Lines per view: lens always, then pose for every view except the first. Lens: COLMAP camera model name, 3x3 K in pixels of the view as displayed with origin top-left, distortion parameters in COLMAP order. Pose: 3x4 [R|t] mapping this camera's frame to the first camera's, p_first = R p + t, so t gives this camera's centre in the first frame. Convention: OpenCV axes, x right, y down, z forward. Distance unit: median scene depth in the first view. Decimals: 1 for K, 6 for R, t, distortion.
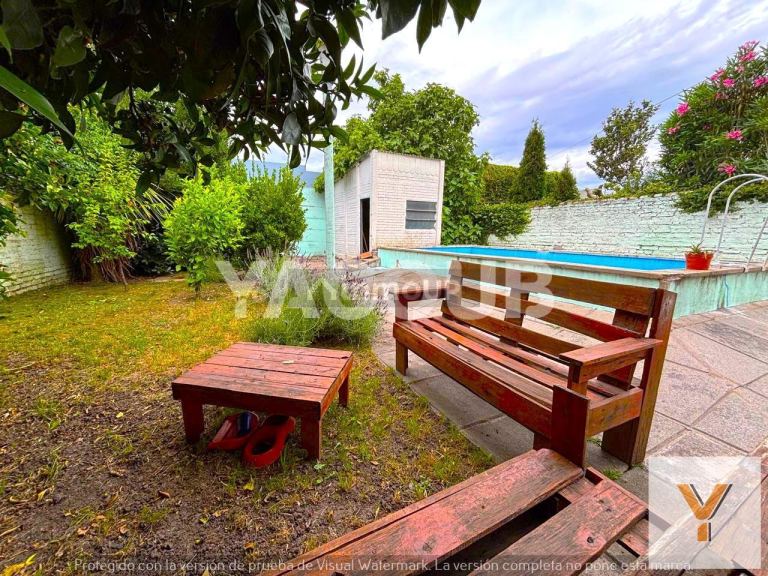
lens RADIAL K [[309.9, 0, 384.0], [0, 309.9, 288.0], [0, 0, 1]] dist [0.000745, -0.000174]
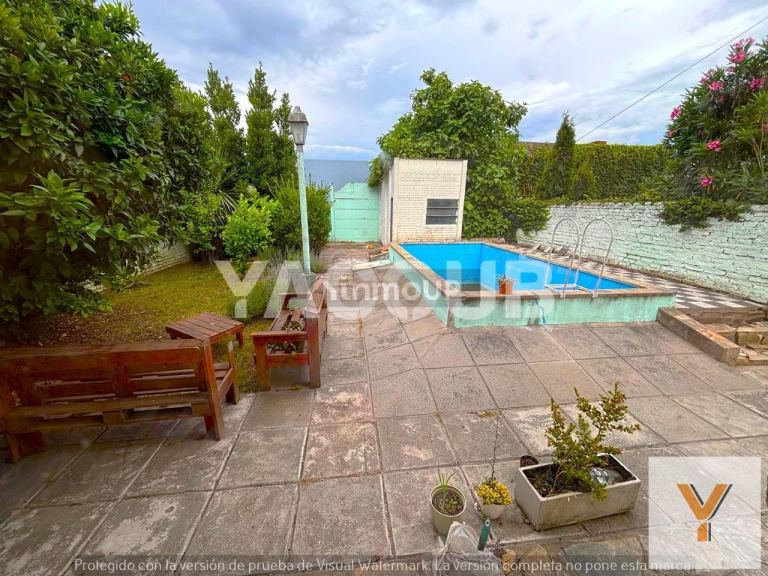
lens RADIAL K [[307.6, 0, 384.0], [0, 307.6, 288.0], [0, 0, 1]] dist [-0.002177, -0.000406]
pose [[0.944434, 0.082376, -0.318212, 0.288443], [-0.054405, 0.993911, 0.095823, -0.055688], [0.324168, -0.073186, 0.943164, -0.125412]]
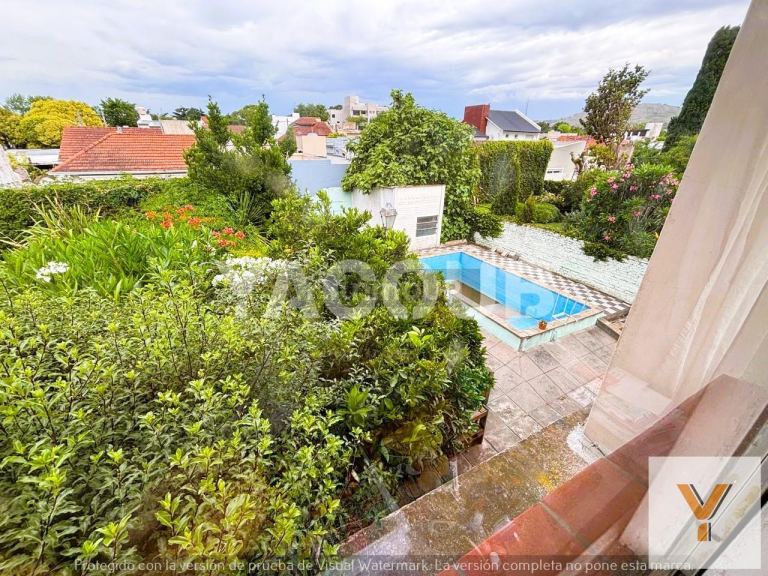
lens RADIAL K [[309.9, 0, 384.0], [0, 309.9, 288.0], [0, 0, 1]] dist [0.000745, -0.000174]
pose [[0.999808, -0.009413, 0.017166, -0.098862], [0.004617, 0.965465, 0.260493, -0.320533], [-0.019025, -0.260364, 0.965323, -0.413718]]
